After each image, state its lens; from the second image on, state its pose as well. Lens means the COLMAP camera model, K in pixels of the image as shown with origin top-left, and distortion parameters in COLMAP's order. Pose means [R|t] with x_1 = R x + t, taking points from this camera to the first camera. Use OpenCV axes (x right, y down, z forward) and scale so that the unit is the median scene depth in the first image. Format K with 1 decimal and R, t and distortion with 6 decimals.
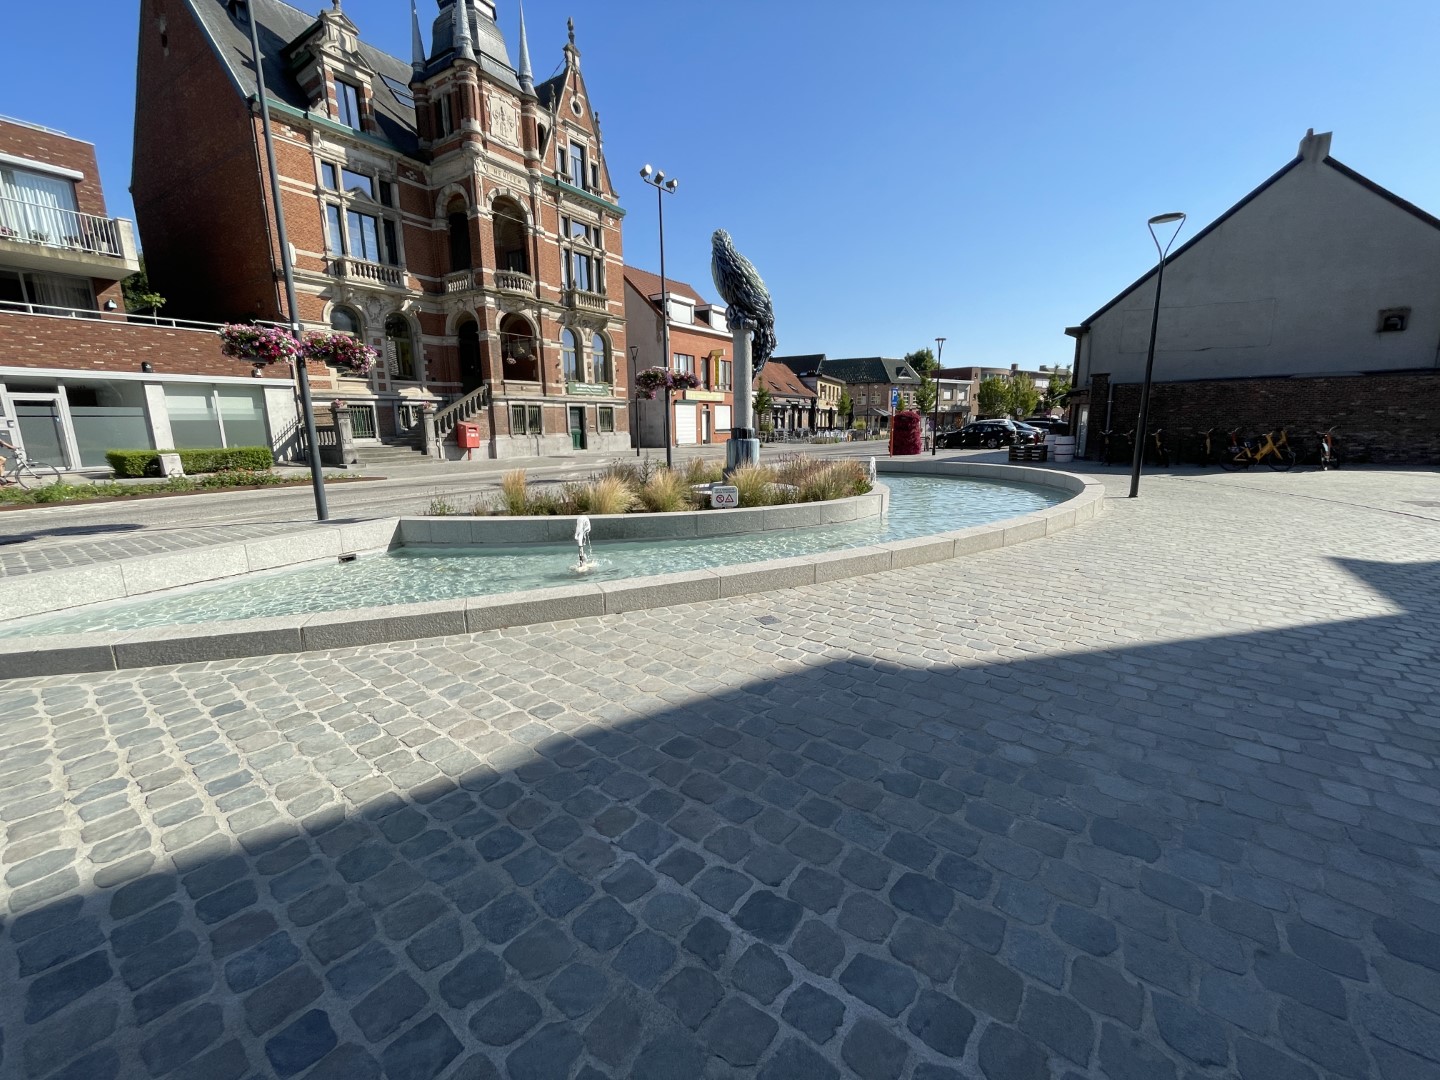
lens RADIAL K [[577.0, 0, 717.0], [0, 577.0, 536.1], [0, 0, 1]] dist [-0.000577, 0.000023]
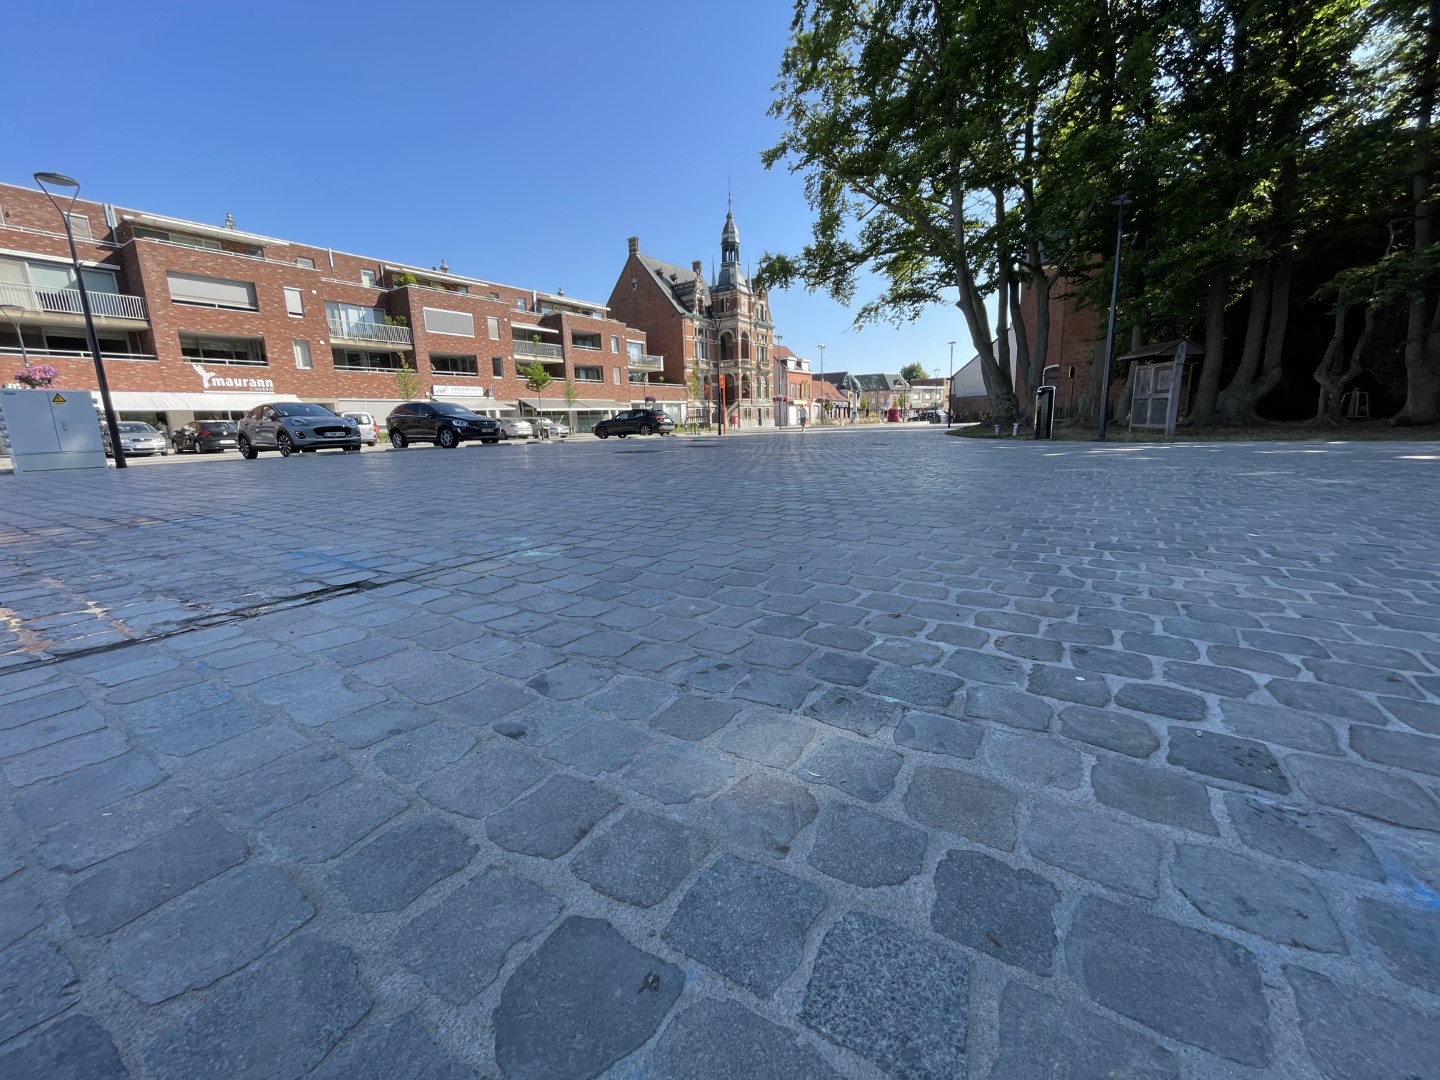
lens RADIAL K [[577.0, 0, 722.5], [0, 577.0, 541.1], [0, 0, 1]] dist [-0.000577, 0.000023]
pose [[0.999786, -0.019866, -0.005693, -0.450844], [0.019910, 0.999771, 0.007835, 0.362320], [0.005536, -0.007947, 0.999953, -1.663670]]
